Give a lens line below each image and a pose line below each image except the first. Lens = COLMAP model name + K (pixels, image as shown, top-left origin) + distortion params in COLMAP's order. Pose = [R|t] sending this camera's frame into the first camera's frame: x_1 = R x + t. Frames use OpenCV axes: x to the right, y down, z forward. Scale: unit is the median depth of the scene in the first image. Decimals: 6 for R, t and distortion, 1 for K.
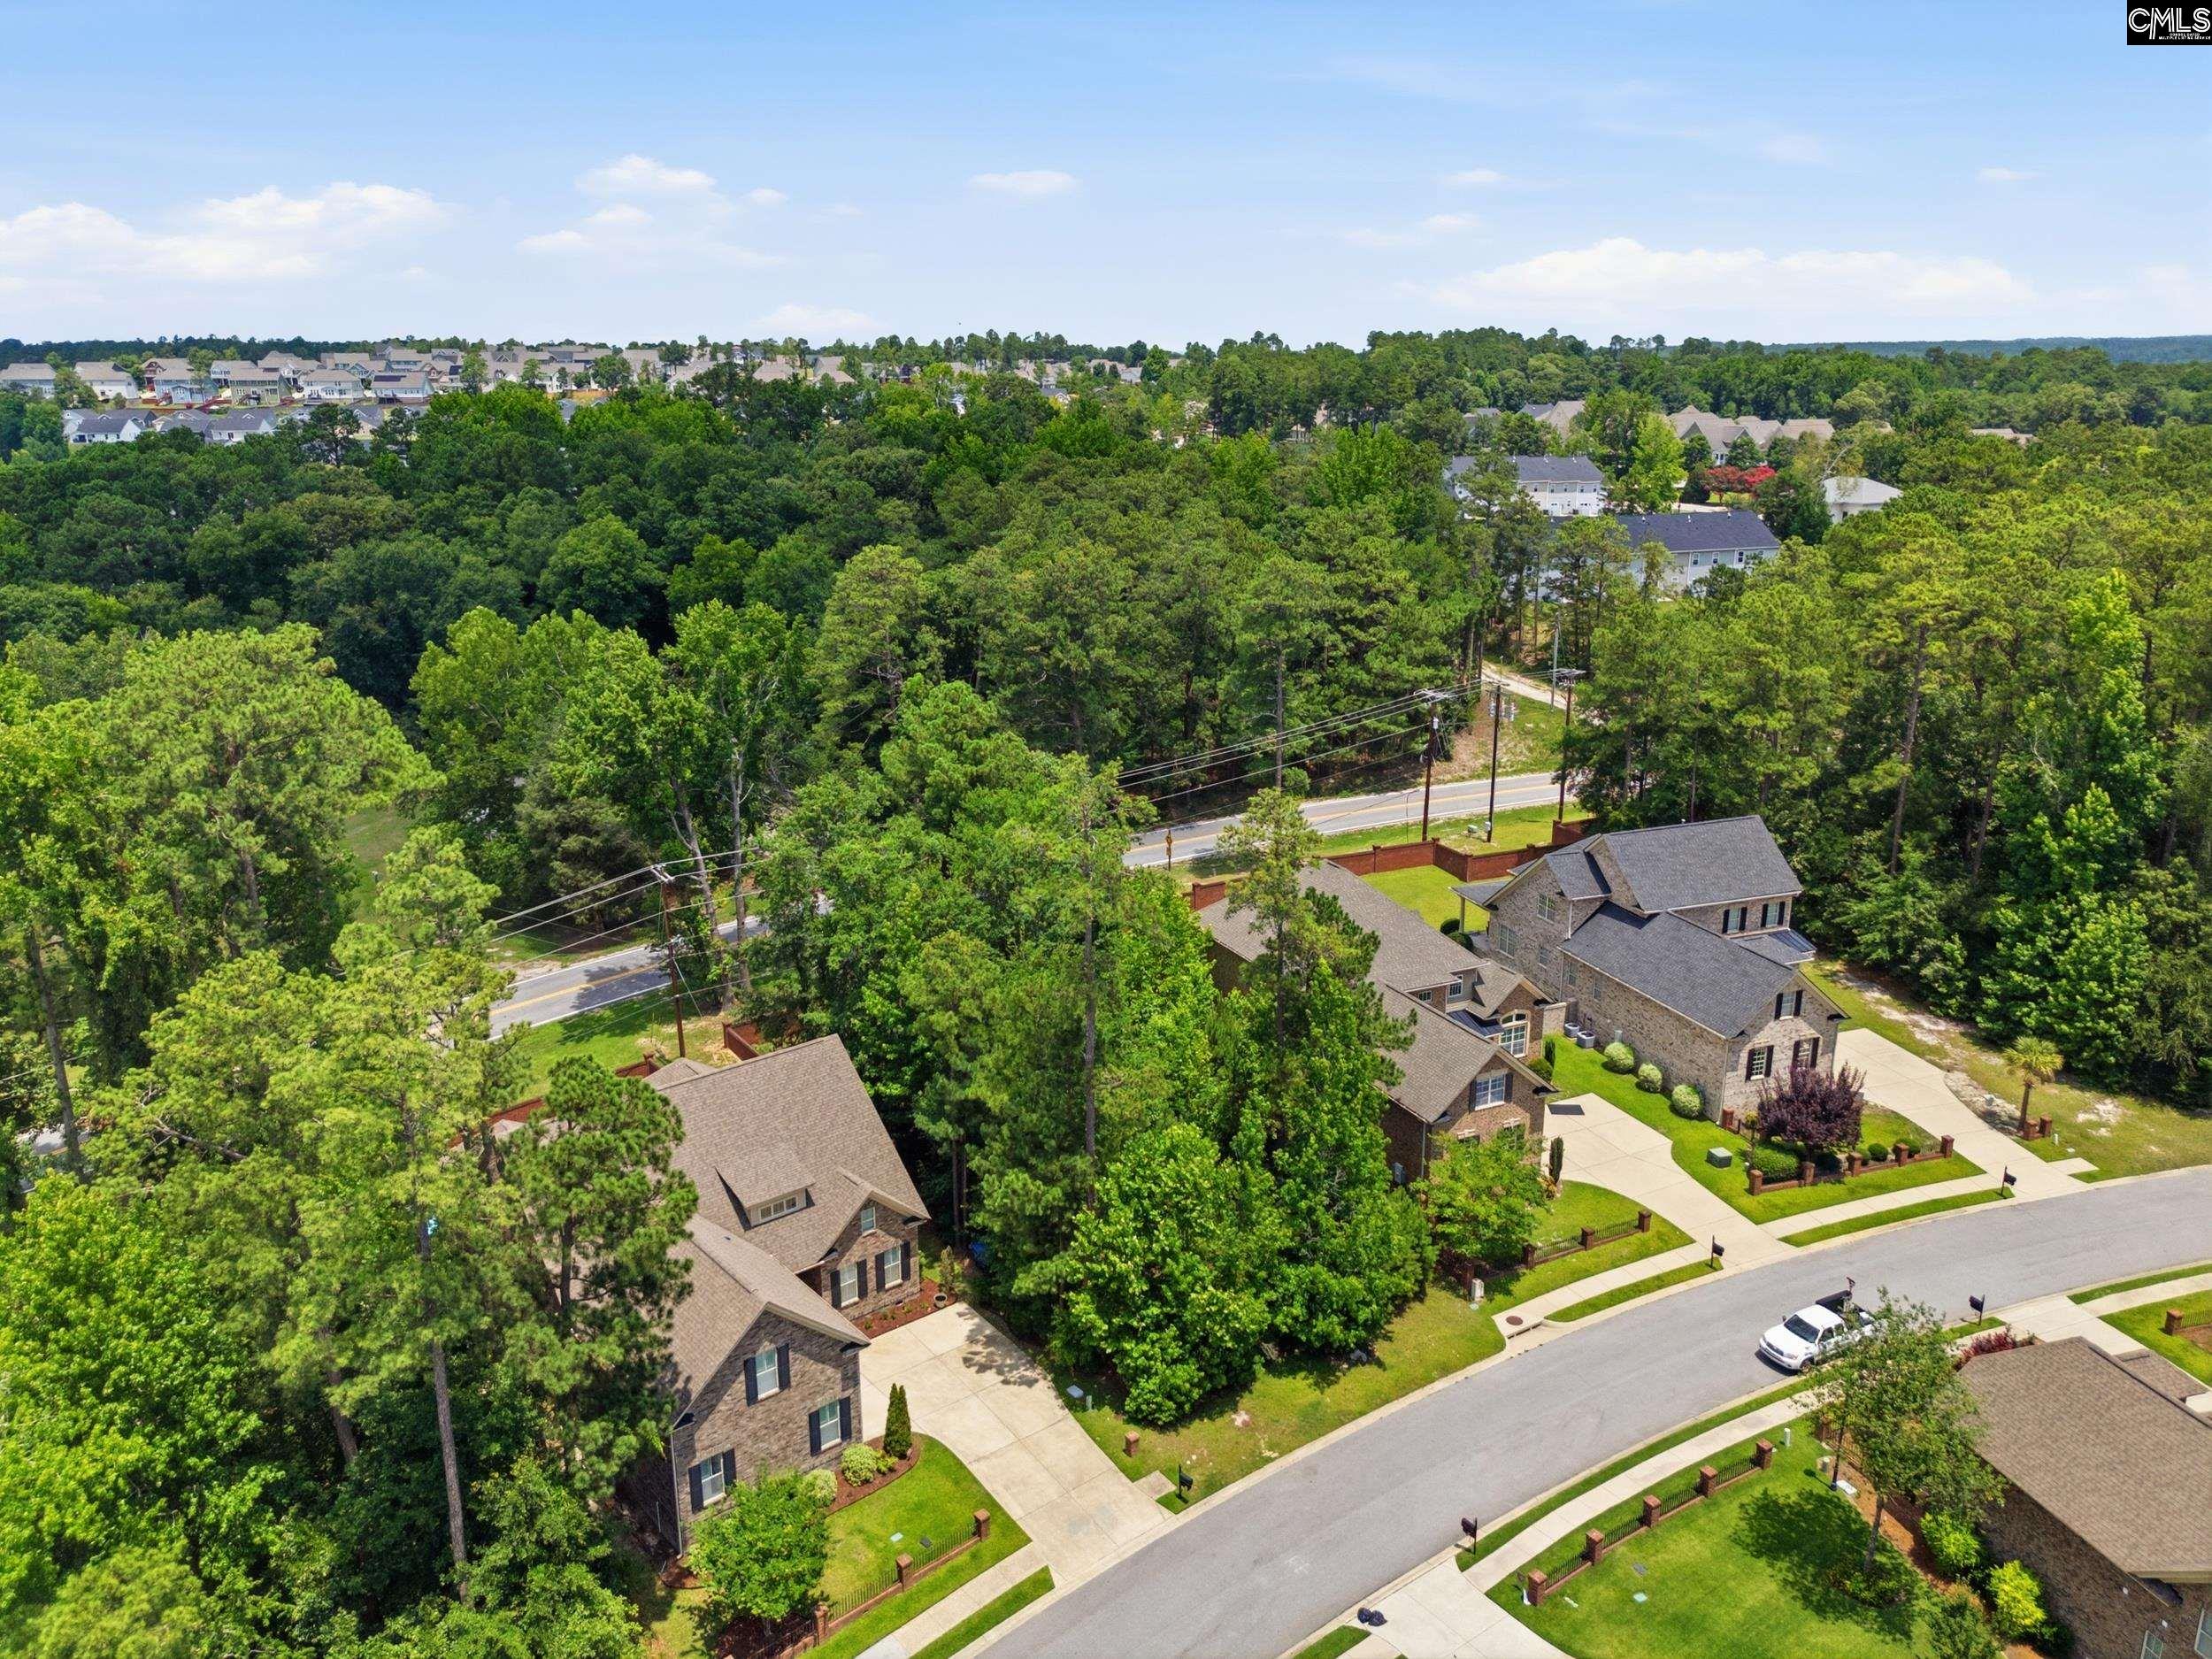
lens RADIAL K [[1669.3, 0, 1106.0], [0, 1669.3, 829.5], [0, 0, 1]] dist [0.041200, -0.008750]
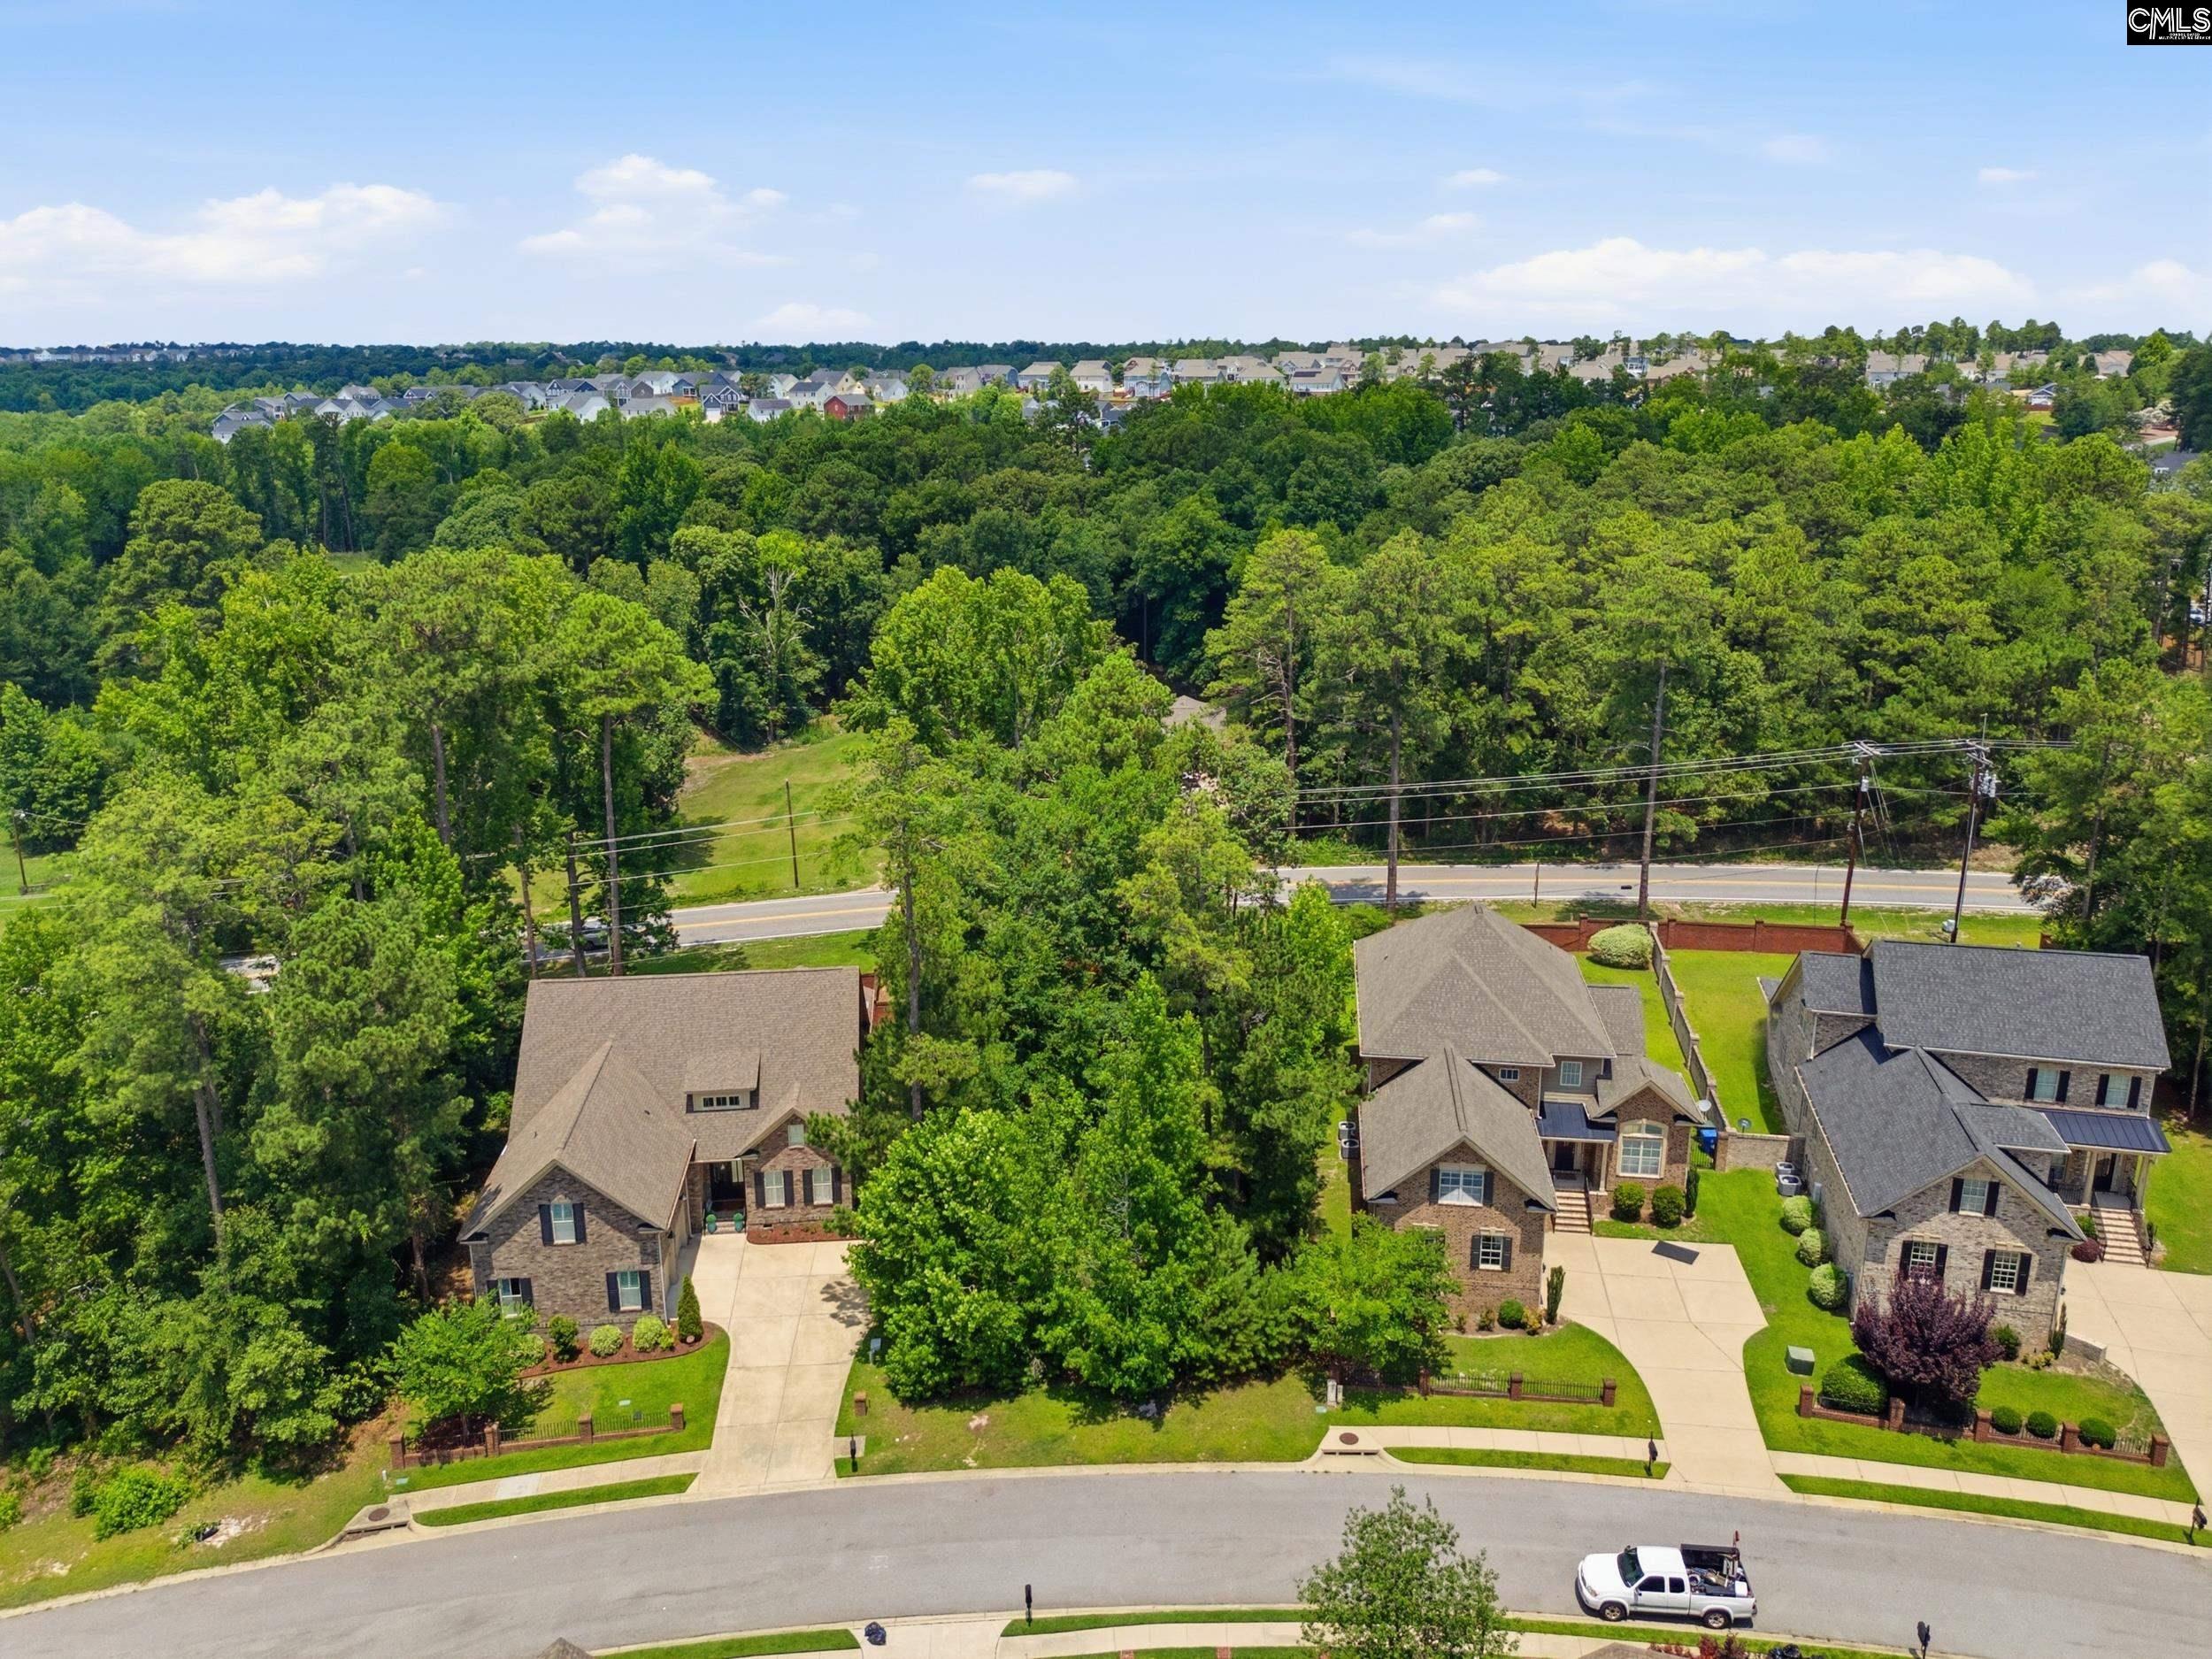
lens RADIAL K [[1669.3, 0, 1106.0], [0, 1669.3, 829.5], [0, 0, 1]] dist [0.041200, -0.008750]
pose [[0.832341, 0.152871, -0.532765, 0.555806], [-0.152690, 0.987261, 0.044735, -0.038131], [0.532817, 0.044113, 0.845080, 0.186380]]
